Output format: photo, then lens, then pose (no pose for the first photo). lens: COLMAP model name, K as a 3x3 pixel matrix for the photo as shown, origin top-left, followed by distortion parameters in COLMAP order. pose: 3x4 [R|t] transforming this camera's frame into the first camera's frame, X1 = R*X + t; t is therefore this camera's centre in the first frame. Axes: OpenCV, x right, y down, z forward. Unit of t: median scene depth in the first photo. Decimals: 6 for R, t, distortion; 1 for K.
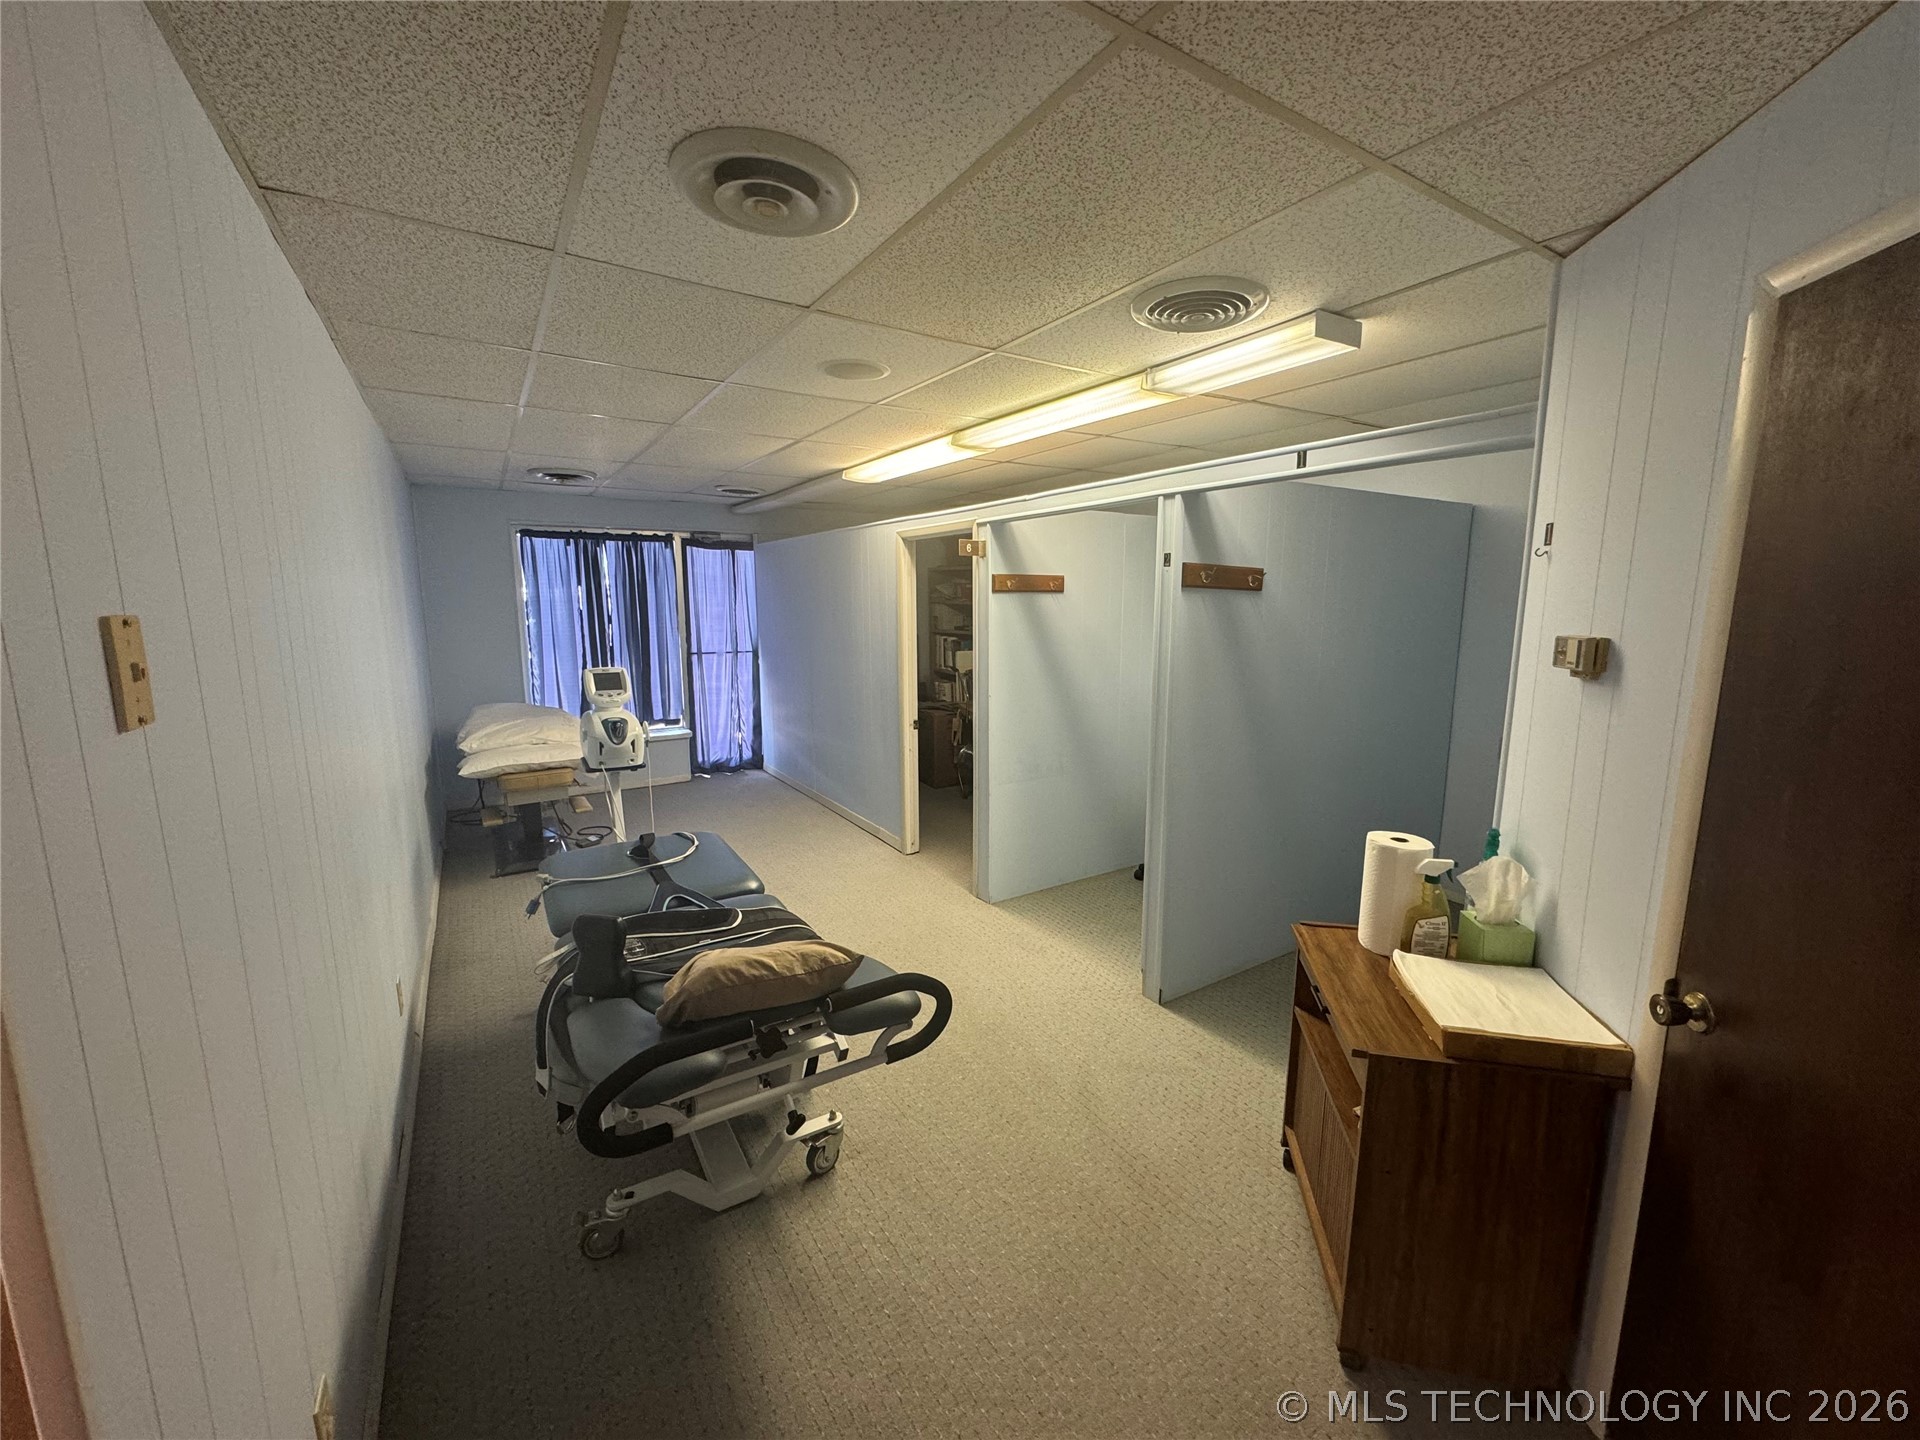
lens RADIAL K [[764.5, 0, 958.3], [0, 764.5, 717.8], [0, 0, 1]] dist [0.001135, -0.000347]
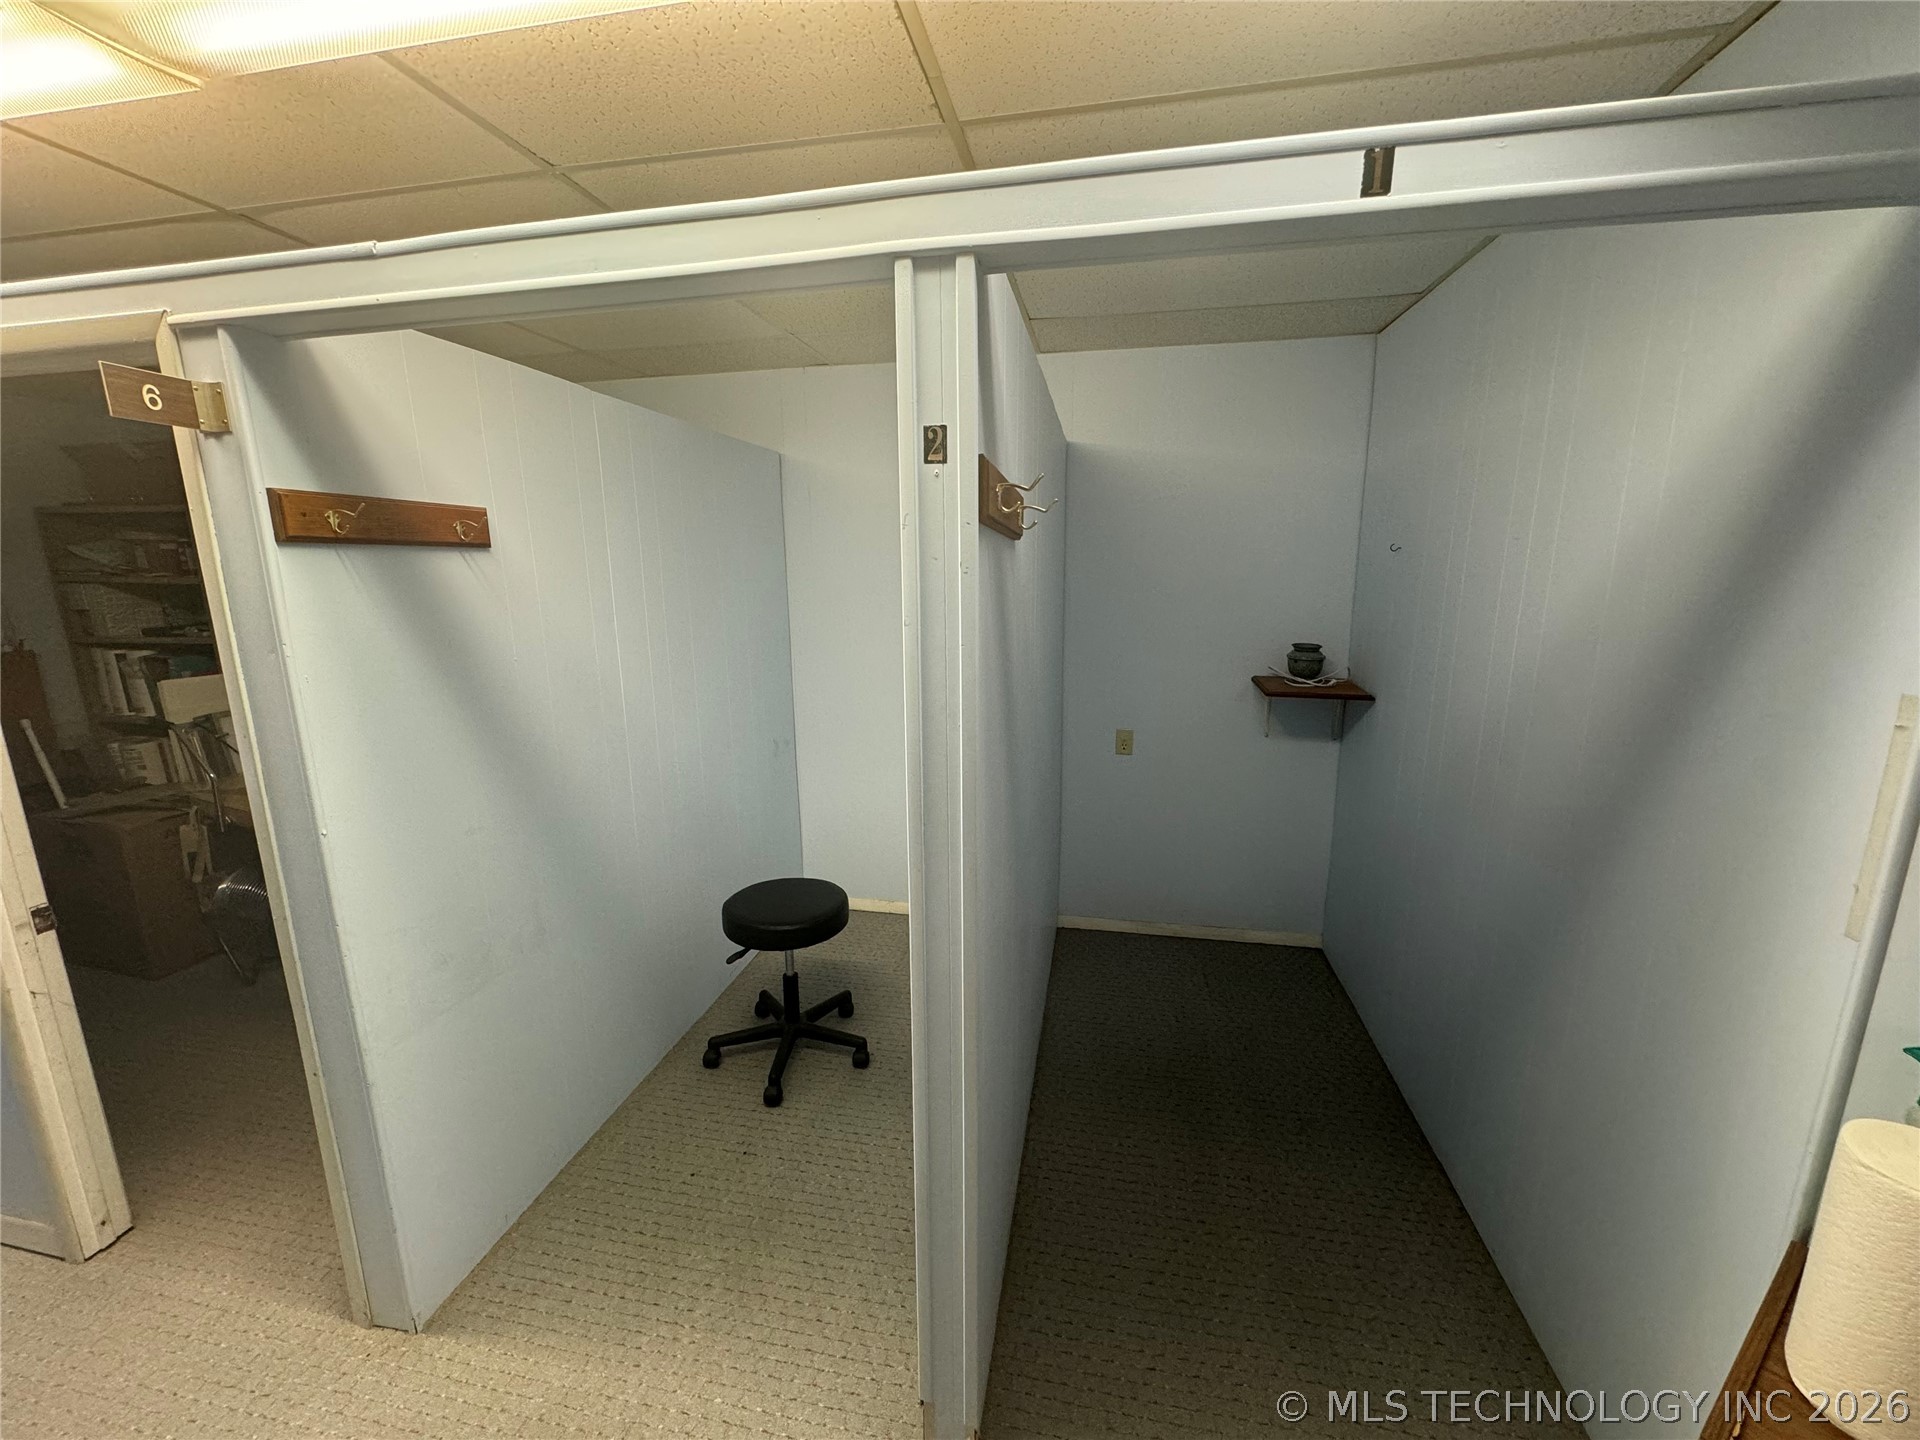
lens RADIAL K [[764.5, 0, 964.2], [0, 764.5, 723.6], [0, 0, 1]] dist [0.001135, -0.000347]
pose [[0.688682, -0.146925, 0.710021, 0.000888], [0.119612, 0.988859, 0.088608, -0.073030], [-0.715129, 0.023904, 0.698583, 0.511727]]
